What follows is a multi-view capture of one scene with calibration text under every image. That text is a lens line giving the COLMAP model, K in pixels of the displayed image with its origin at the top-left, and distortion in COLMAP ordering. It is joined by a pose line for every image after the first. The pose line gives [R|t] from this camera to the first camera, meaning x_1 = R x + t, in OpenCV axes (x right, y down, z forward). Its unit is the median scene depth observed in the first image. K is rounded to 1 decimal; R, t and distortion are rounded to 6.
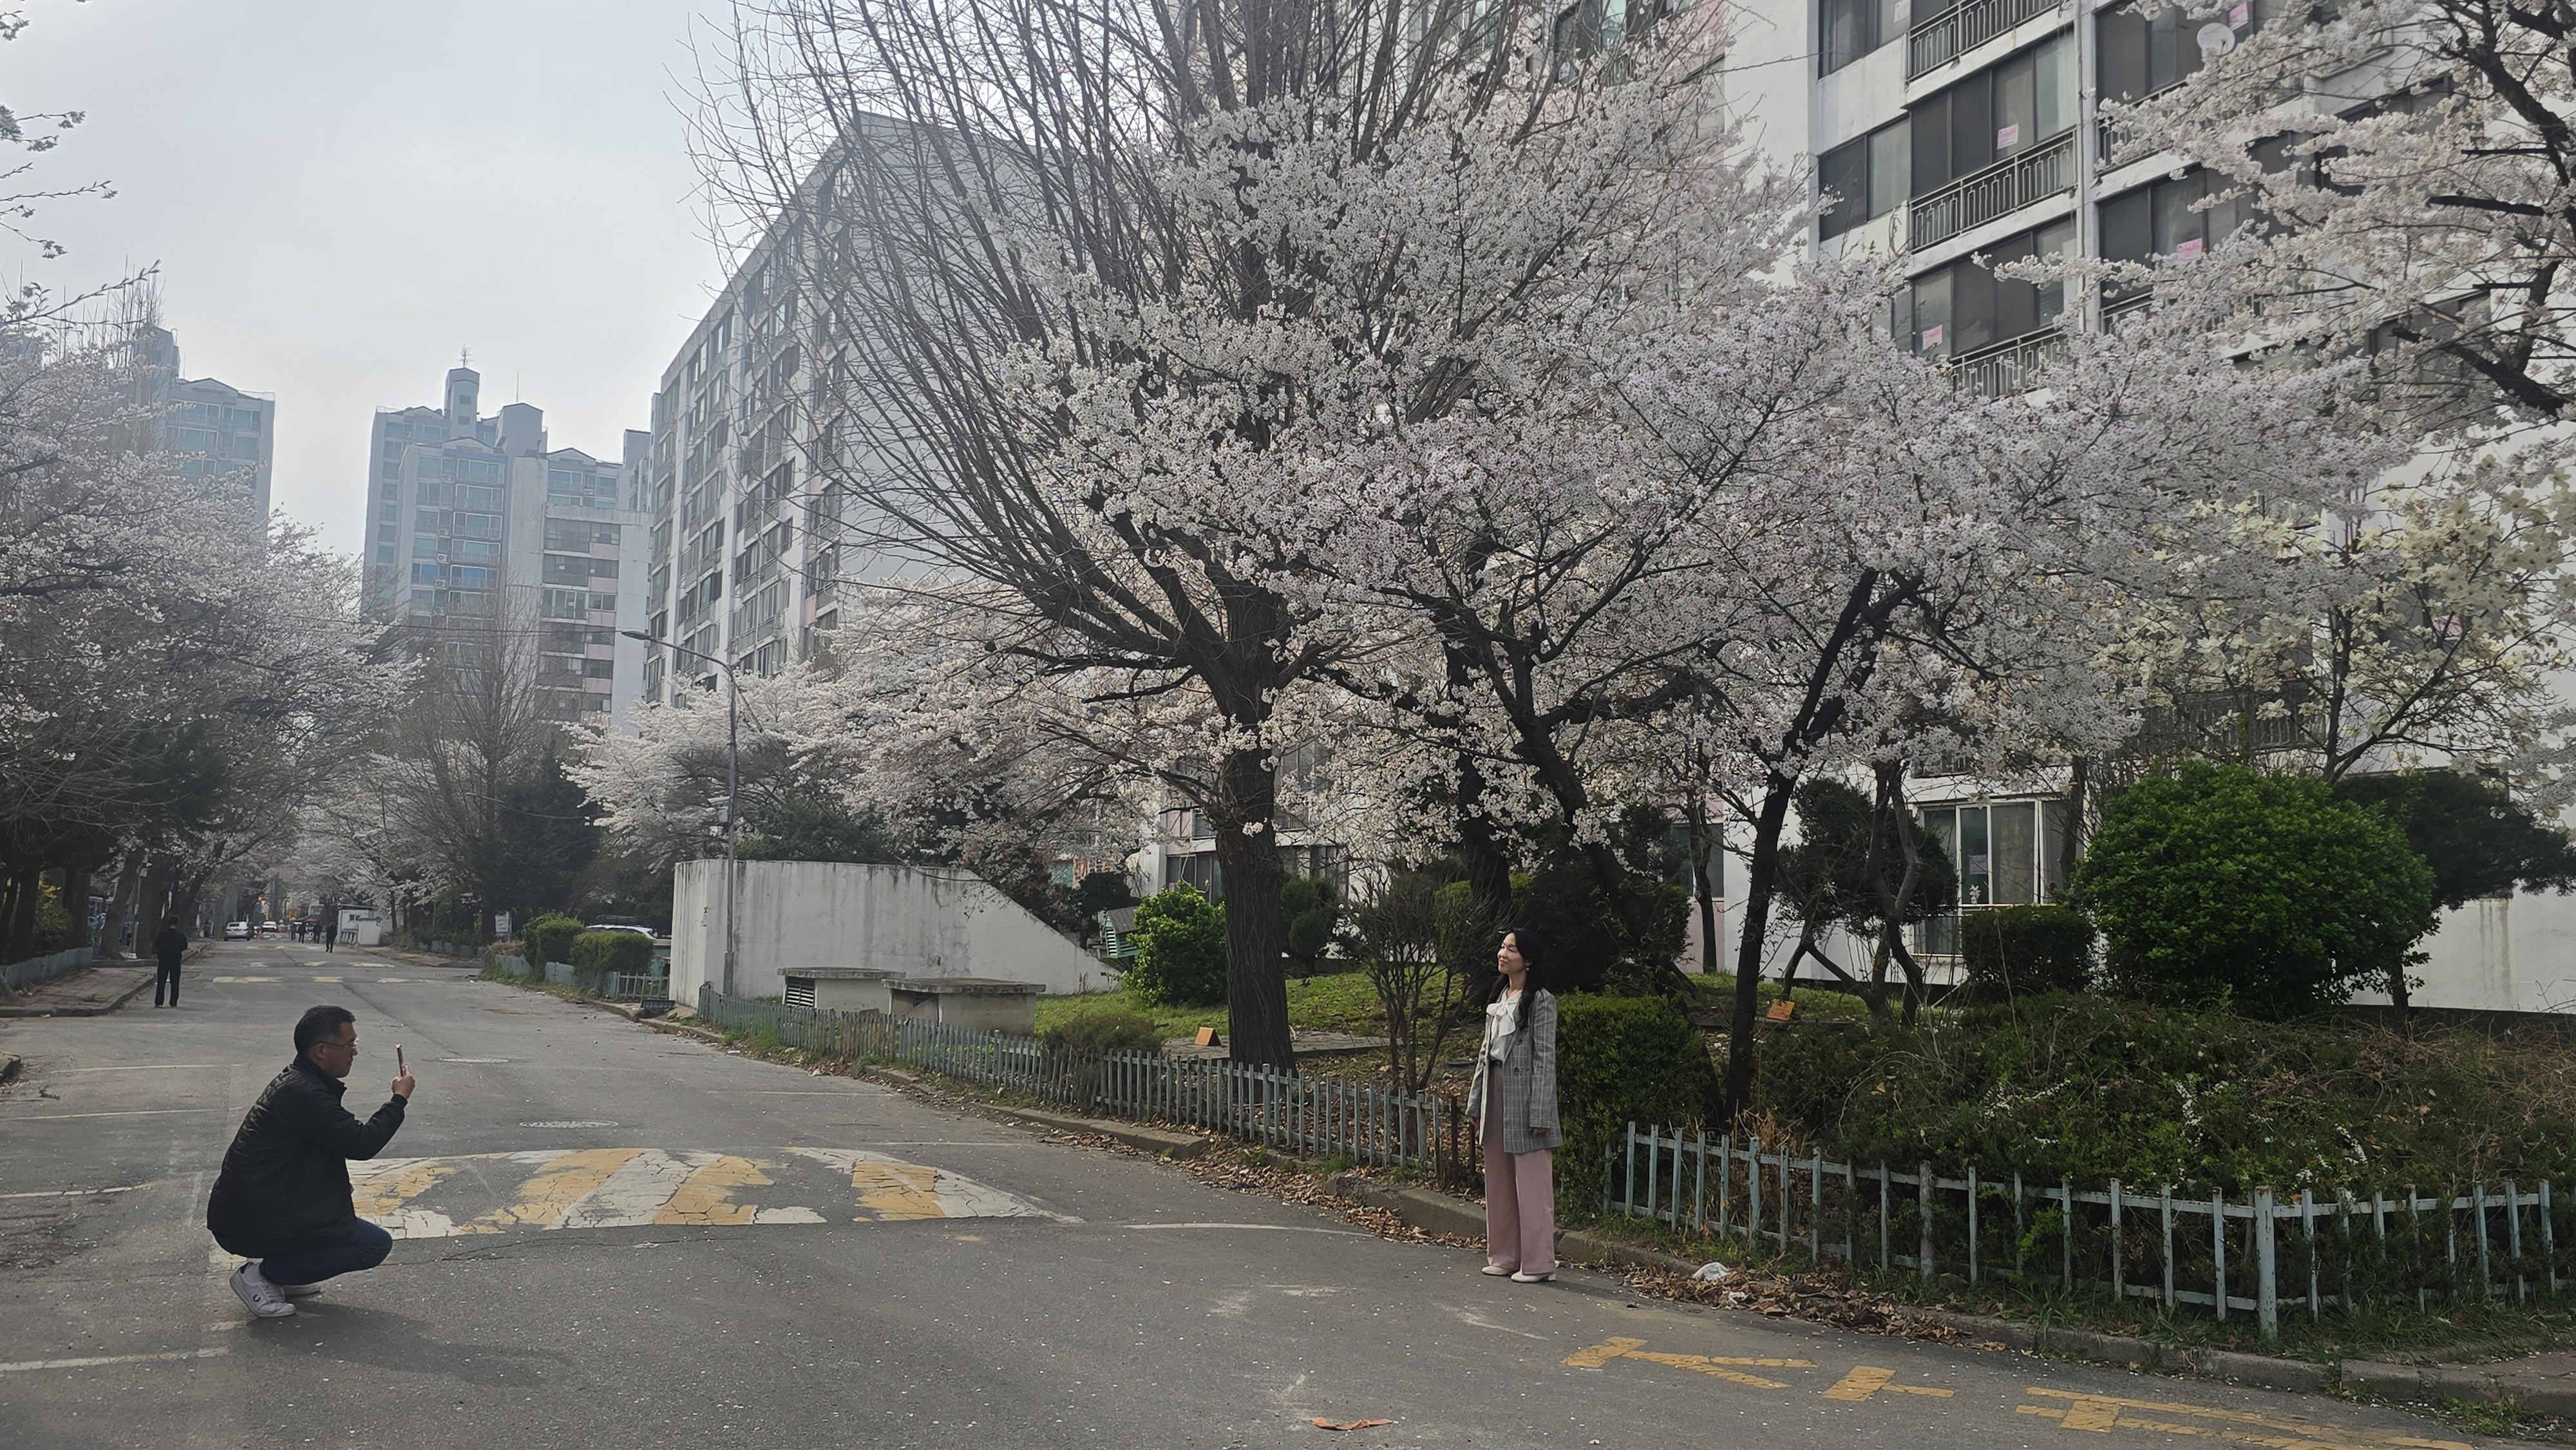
lens RADIAL K [[2073.1, 0, 1283.2], [0, 2073.1, 726.2], [0, 0, 1]] dist [0.040348, -0.006140]
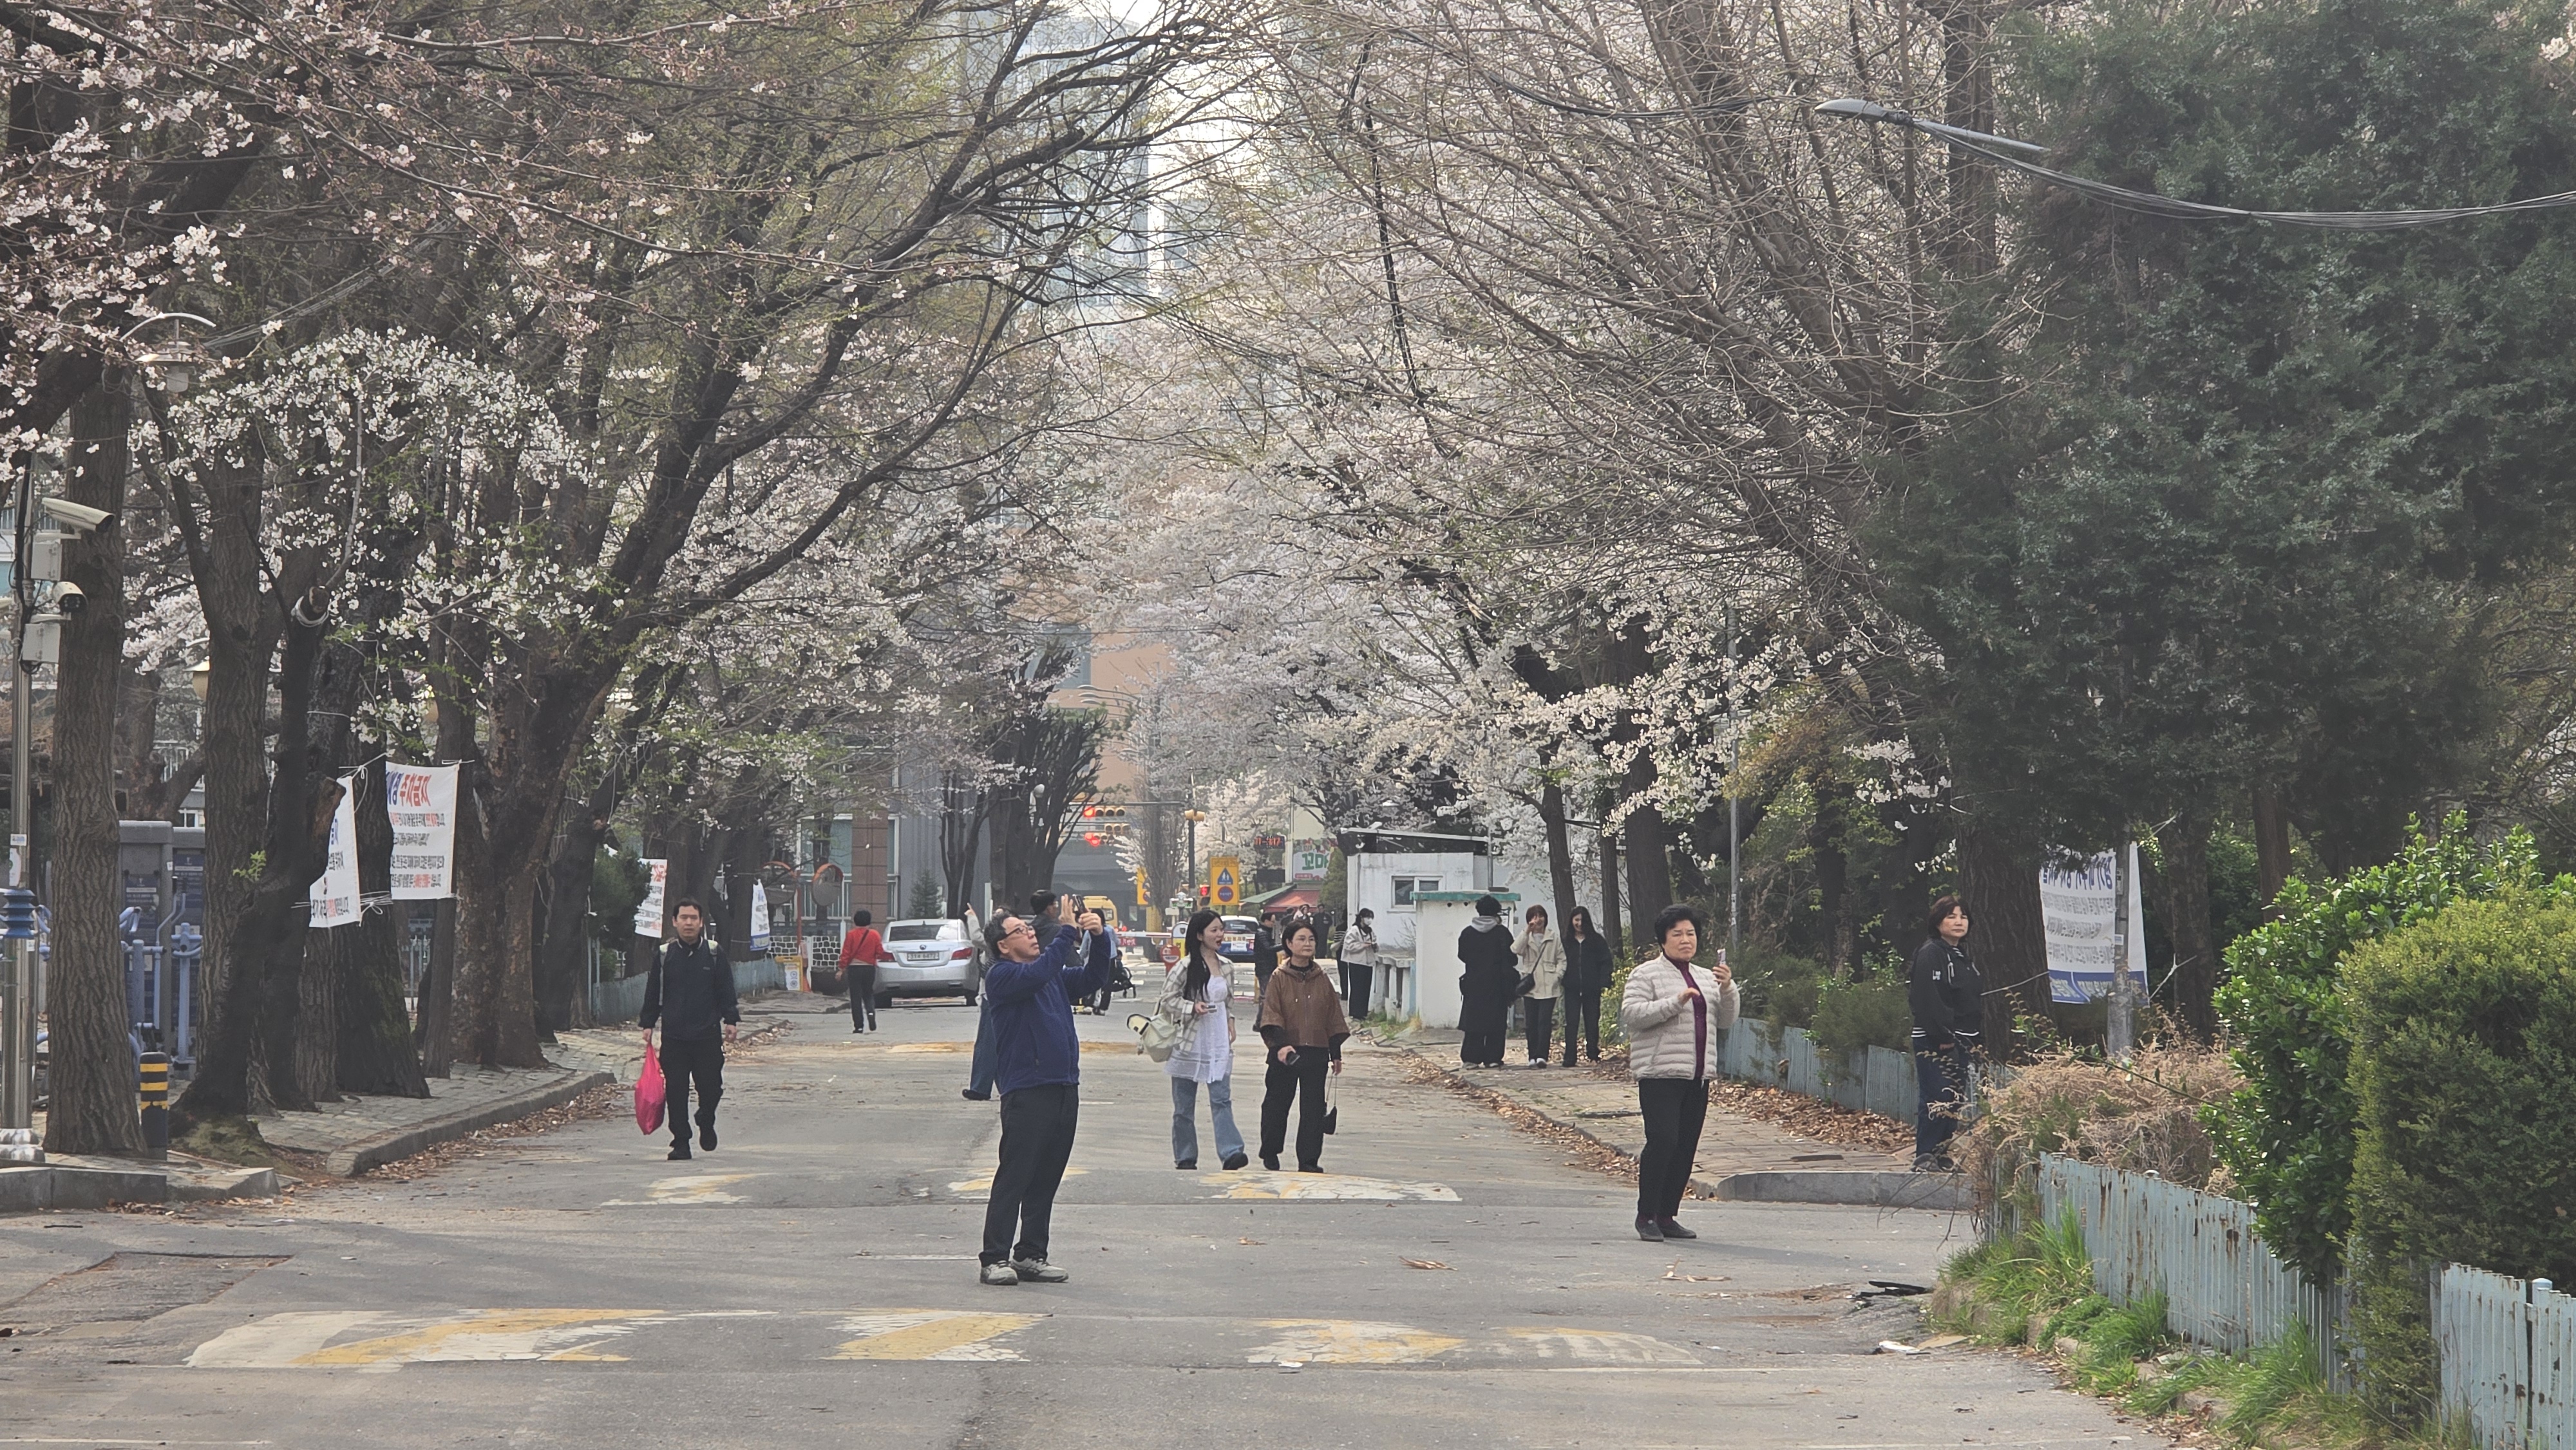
lens RADIAL K [[10366.4, 0, 1288.0], [0, 10366.4, 725.6], [0, 0, 1]] dist [0.052694, 0.000000]
pose [[0.906717, -0.020338, -0.421248, -0.041533], [0.053211, 0.996371, 0.066429, 0.010327], [0.418368, -0.082647, 0.904510, 0.112442]]
